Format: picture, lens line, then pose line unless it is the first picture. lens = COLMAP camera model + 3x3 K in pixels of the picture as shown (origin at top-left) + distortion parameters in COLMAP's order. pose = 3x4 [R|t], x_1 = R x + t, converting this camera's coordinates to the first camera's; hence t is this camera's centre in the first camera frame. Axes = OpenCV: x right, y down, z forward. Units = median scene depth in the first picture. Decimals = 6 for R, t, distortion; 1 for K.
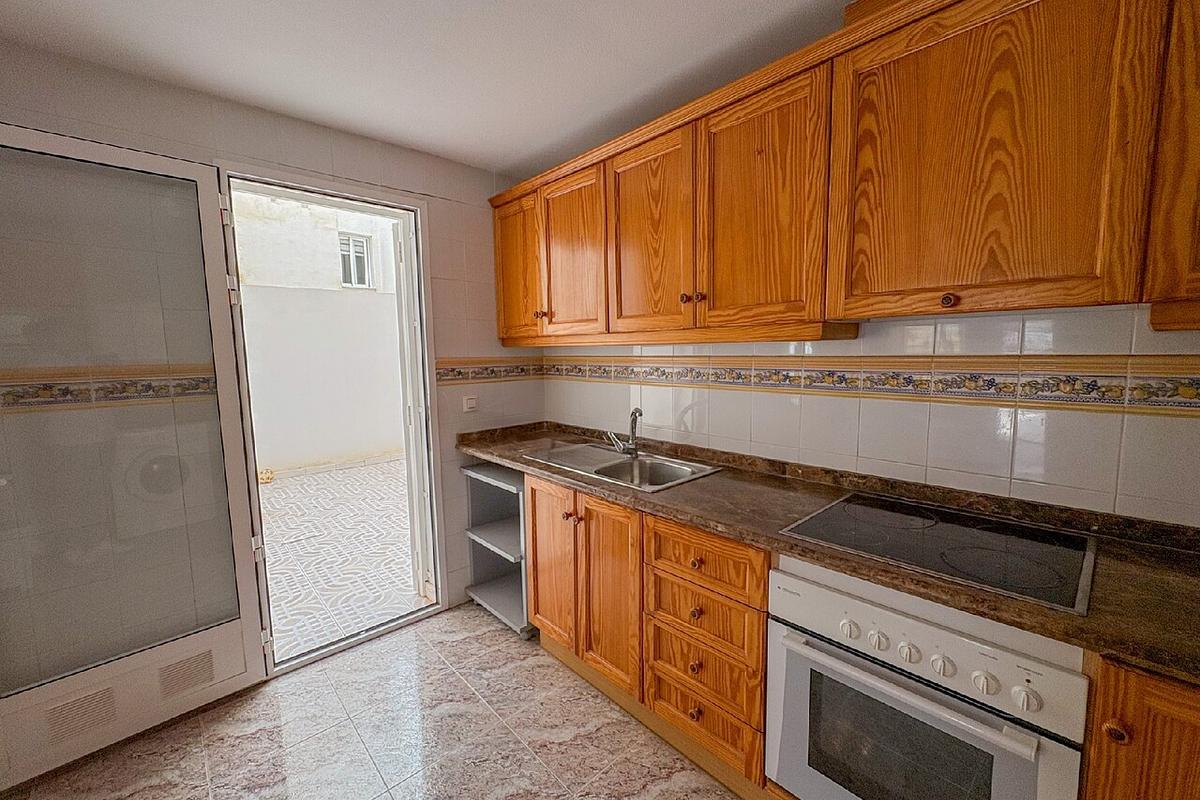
lens RADIAL K [[476.8, 0, 601.1], [0, 476.8, 395.5], [0, 0, 1]] dist [-0.000588, -0.000051]
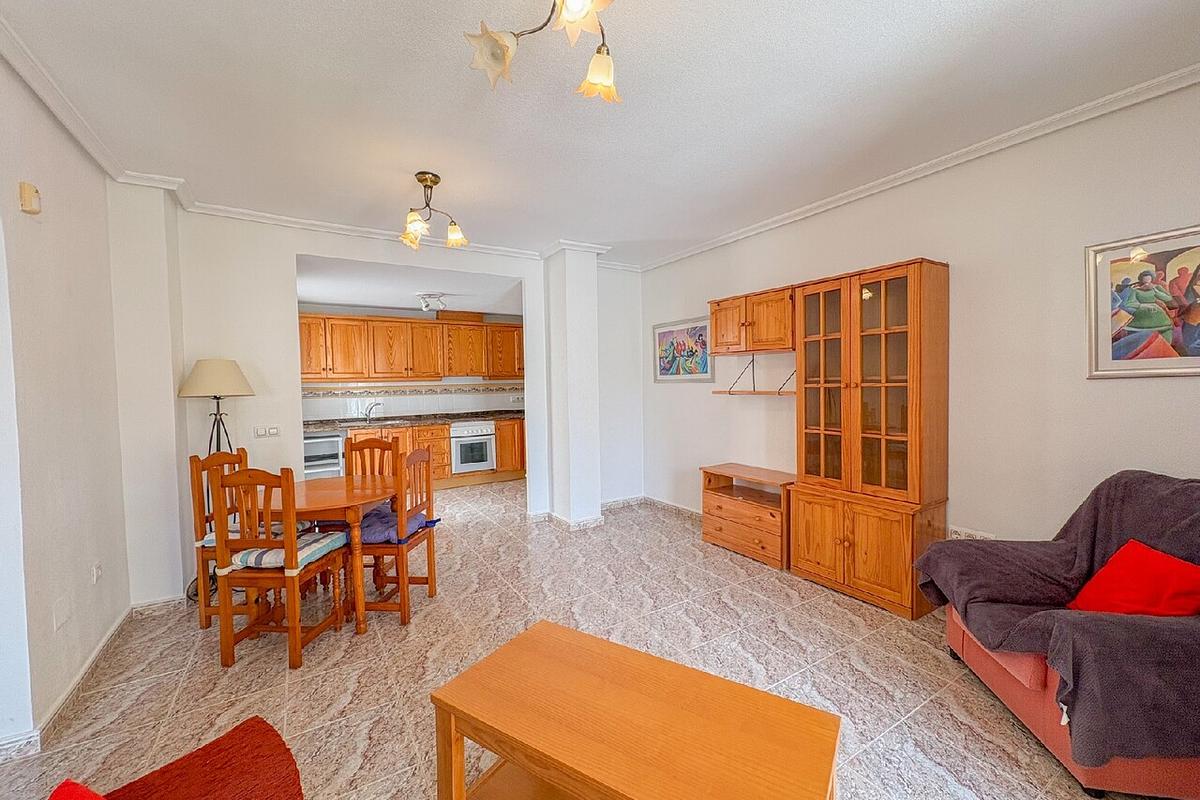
lens RADIAL K [[476.8, 0, 601.1], [0, 476.8, 395.5], [0, 0, 1]] dist [-0.000588, -0.000051]
pose [[0.174689, -0.021461, 0.984390, -3.168791], [0.113914, 0.993490, 0.001444, 0.156547], [-0.978012, 0.111884, 0.175996, -1.058583]]
